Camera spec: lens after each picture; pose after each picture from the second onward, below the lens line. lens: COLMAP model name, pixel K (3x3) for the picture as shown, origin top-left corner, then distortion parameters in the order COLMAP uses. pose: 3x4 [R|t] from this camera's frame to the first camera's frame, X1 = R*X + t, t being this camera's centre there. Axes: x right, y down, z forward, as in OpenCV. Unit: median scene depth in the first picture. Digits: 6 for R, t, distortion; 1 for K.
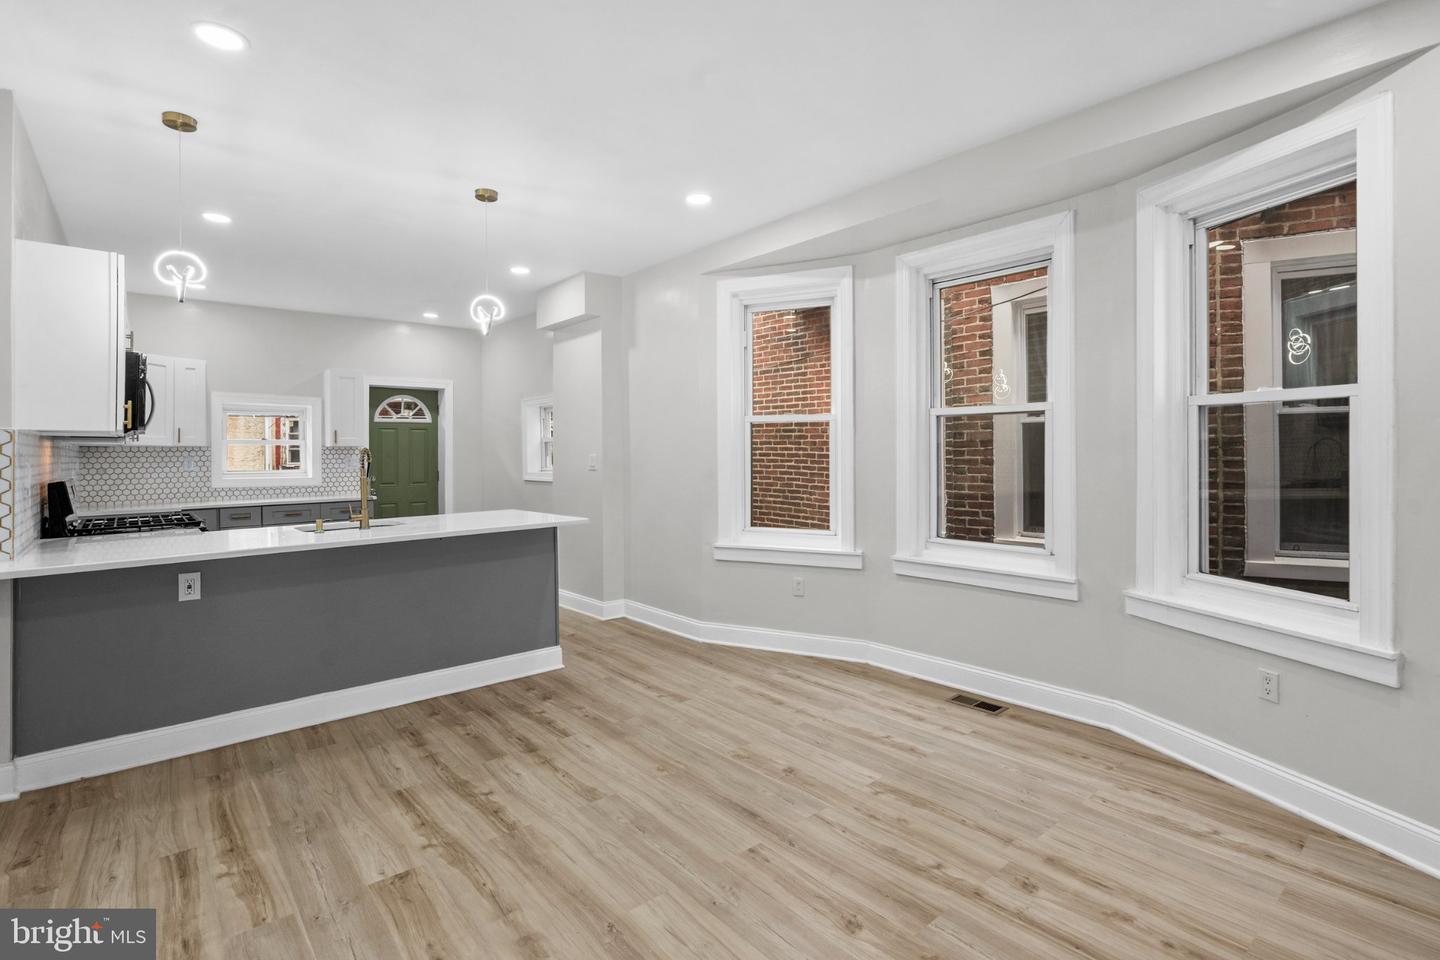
lens RADIAL K [[665.4, 0, 718.0], [0, 665.4, 467.2], [0, 0, 1]] dist [-0.002578, 0.000838]
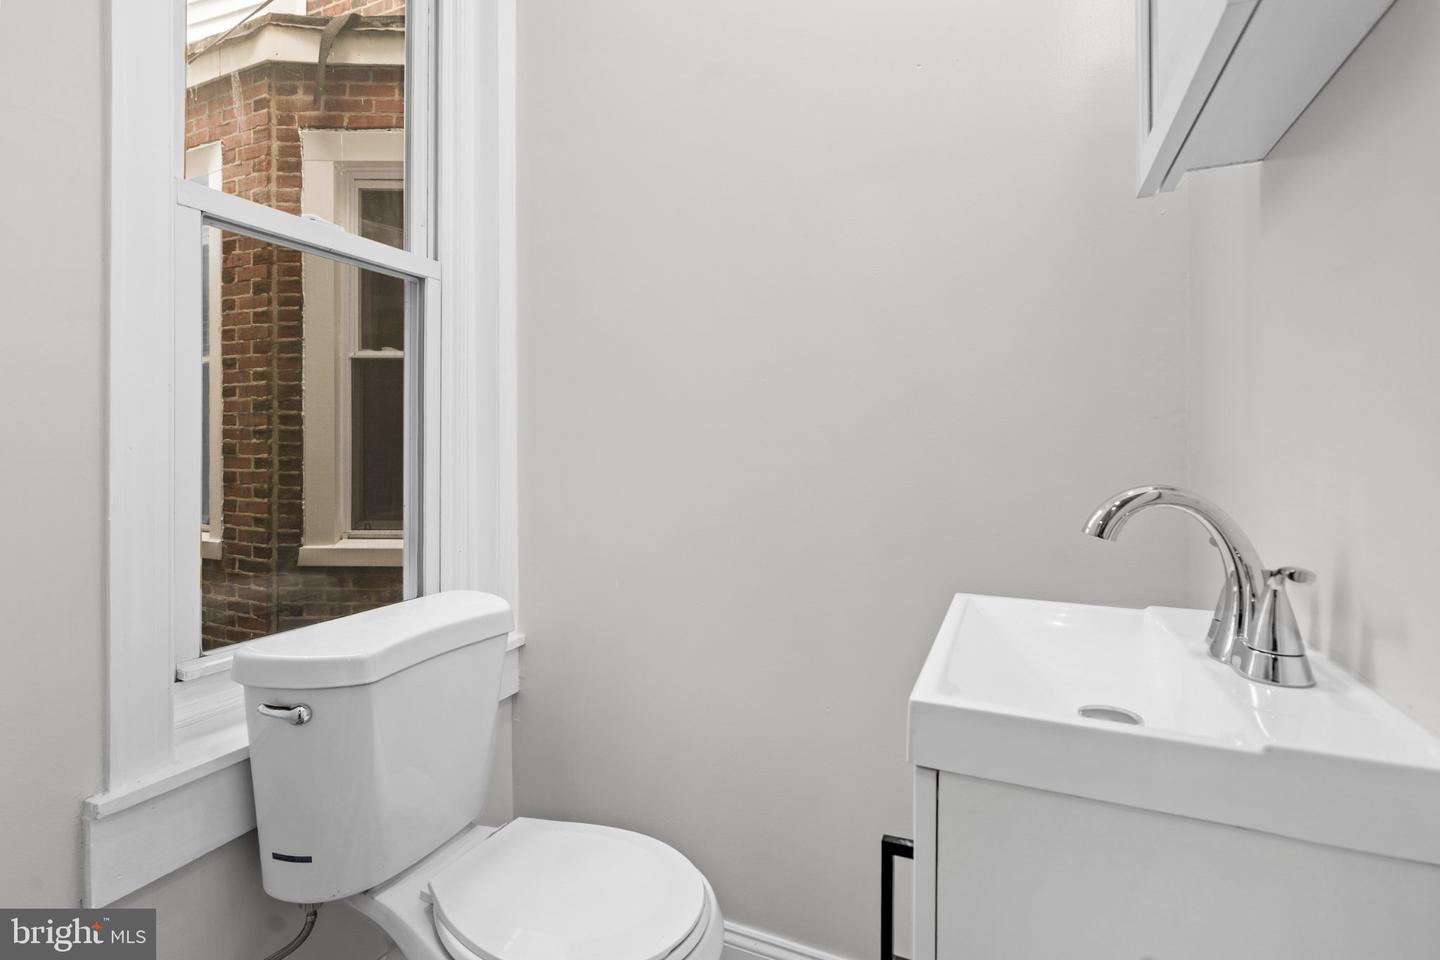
lens RADIAL K [[665.4, 0, 722.5], [0, 665.4, 476.3], [0, 0, 1]] dist [-0.002578, 0.000838]
pose [[0.902127, -0.000542, 0.431470, 0.896060], [0.000309, 1.000000, 0.000610, 0.059629], [-0.431470, -0.000417, 0.902127, 0.097804]]
